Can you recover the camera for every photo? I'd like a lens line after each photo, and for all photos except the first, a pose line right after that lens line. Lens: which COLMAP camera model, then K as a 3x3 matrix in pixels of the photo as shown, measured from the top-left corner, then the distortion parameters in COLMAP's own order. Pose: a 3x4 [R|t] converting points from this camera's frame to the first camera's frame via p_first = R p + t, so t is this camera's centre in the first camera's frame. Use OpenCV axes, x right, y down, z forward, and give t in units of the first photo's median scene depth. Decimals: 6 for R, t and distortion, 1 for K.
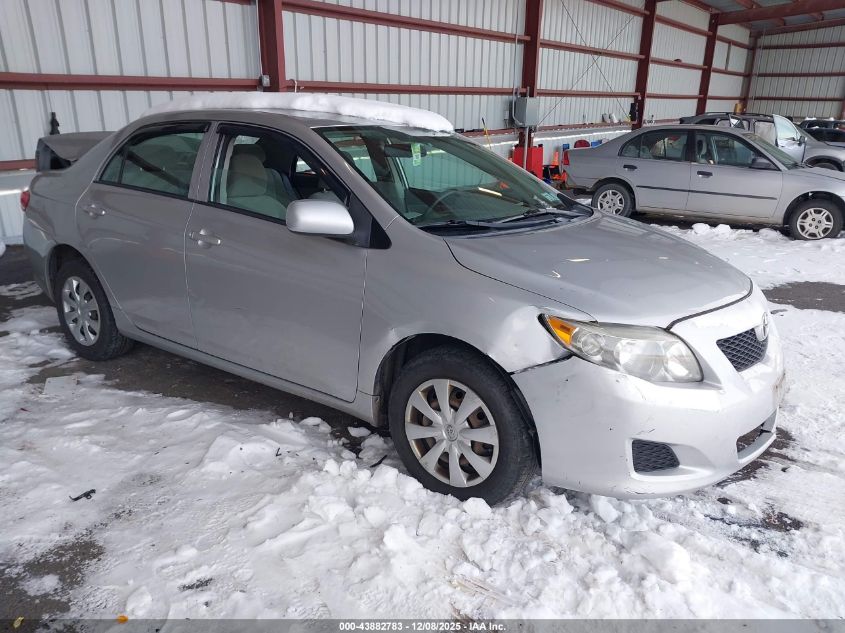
lens RADIAL K [[669.5, 0, 425.8], [0, 669.5, 316.8], [0, 0, 1]] dist [0.018158, -0.013256]
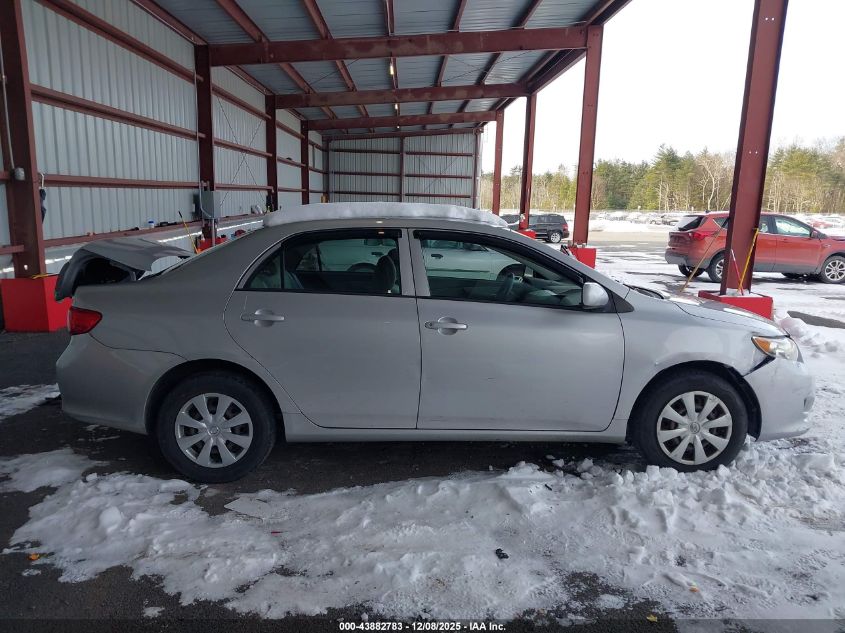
lens RADIAL K [[664.1, 0, 422.5], [0, 664.1, 316.5], [0, 0, 1]] dist [0.008500, -0.005847]
pose [[0.797551, -0.107533, 0.593590, -0.826948], [0.179383, 0.981749, -0.063169, -0.054044], [-0.575964, 0.156860, 0.802284, 0.077686]]
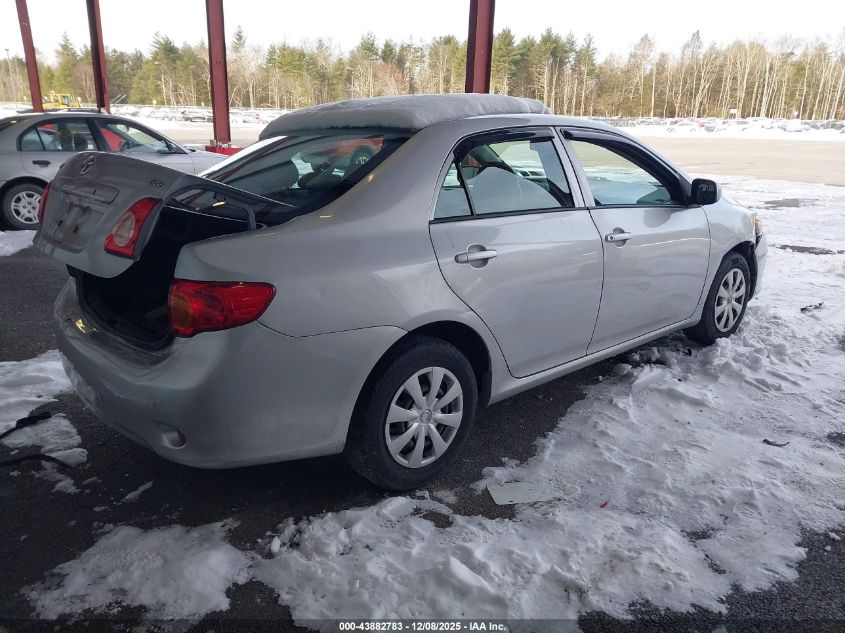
lens RADIAL K [[669.5, 0, 425.8], [0, 669.5, 316.8], [0, 0, 1]] dist [0.018158, -0.013256]
pose [[0.213384, -0.301982, 0.929125, -1.131939], [0.272317, 0.931722, 0.240285, -0.270614], [-0.938249, 0.201744, 0.281050, 0.807523]]
